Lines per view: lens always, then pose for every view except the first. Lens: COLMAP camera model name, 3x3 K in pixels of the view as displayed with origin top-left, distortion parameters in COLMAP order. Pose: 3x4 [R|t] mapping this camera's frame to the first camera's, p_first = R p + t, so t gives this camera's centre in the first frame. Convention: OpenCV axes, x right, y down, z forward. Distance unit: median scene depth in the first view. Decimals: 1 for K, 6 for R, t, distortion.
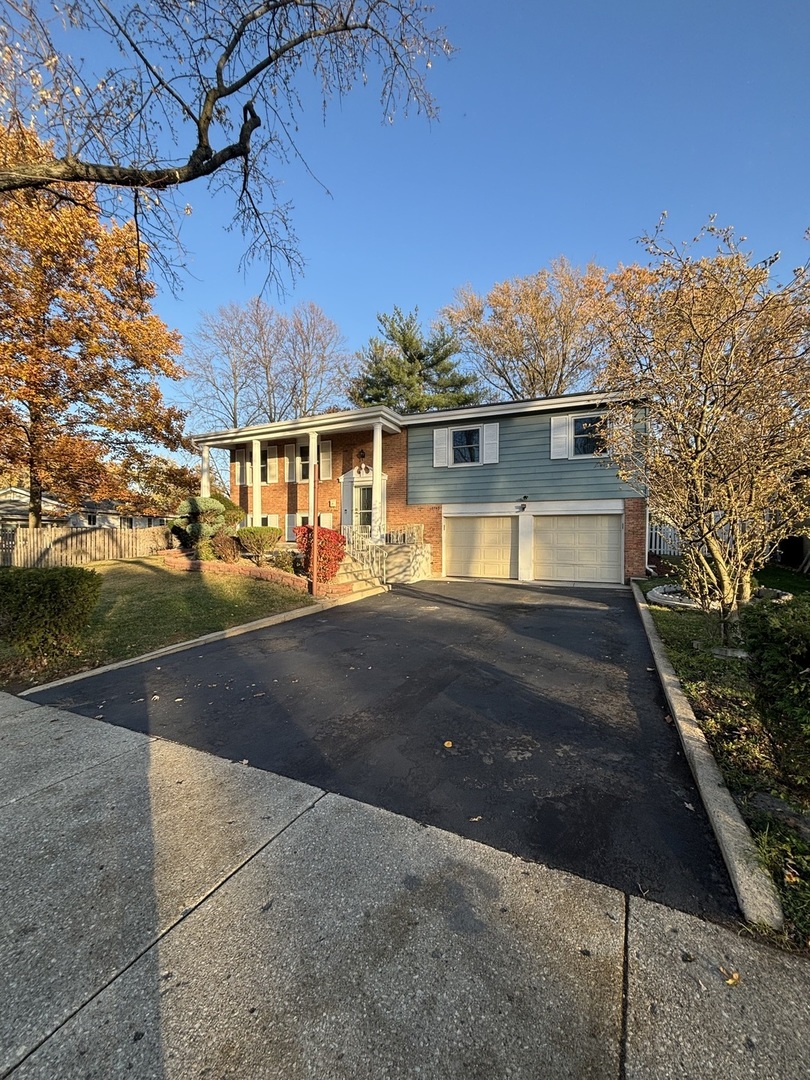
lens RADIAL K [[436.7, 0, 407.7], [0, 436.7, 540.2], [0, 0, 1]] dist [-0.001099, 0.000338]
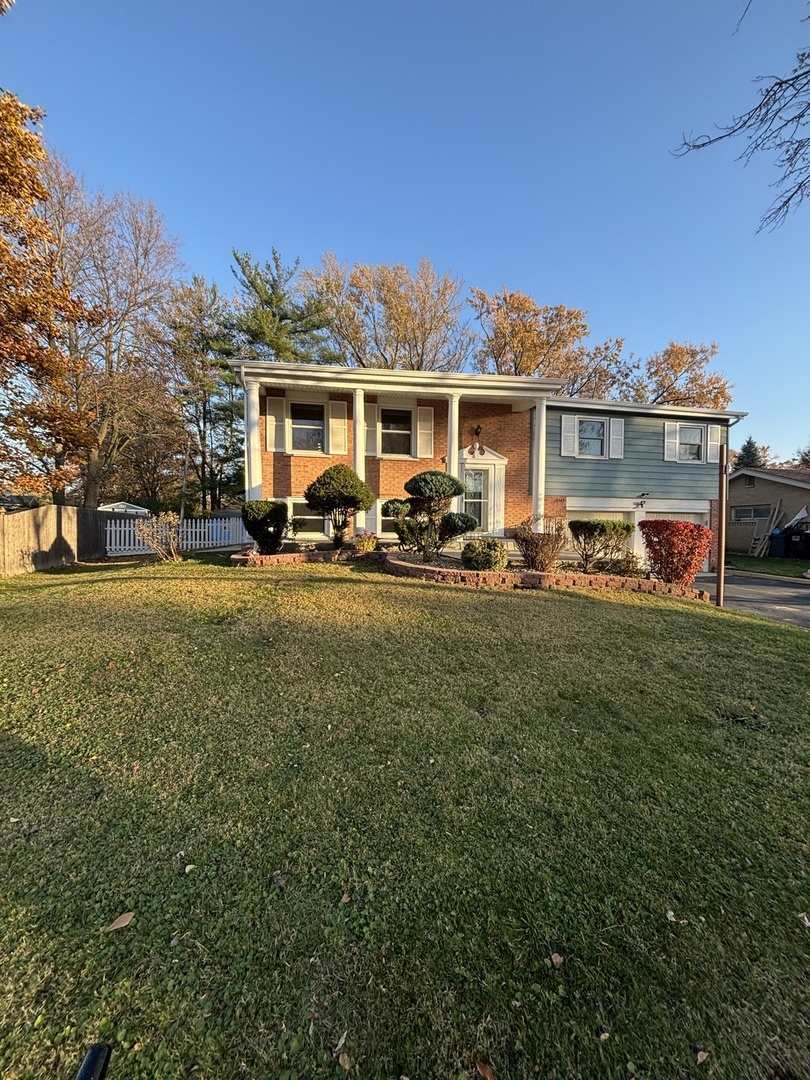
lens RADIAL K [[436.7, 0, 405.0], [0, 436.7, 538.0], [0, 0, 1]] dist [-0.001099, 0.000338]
pose [[0.818825, -0.009824, 0.573959, -0.790367], [0.000408, 0.999863, 0.016531, -0.010318], [-0.574043, -0.013302, 0.818717, 0.460194]]
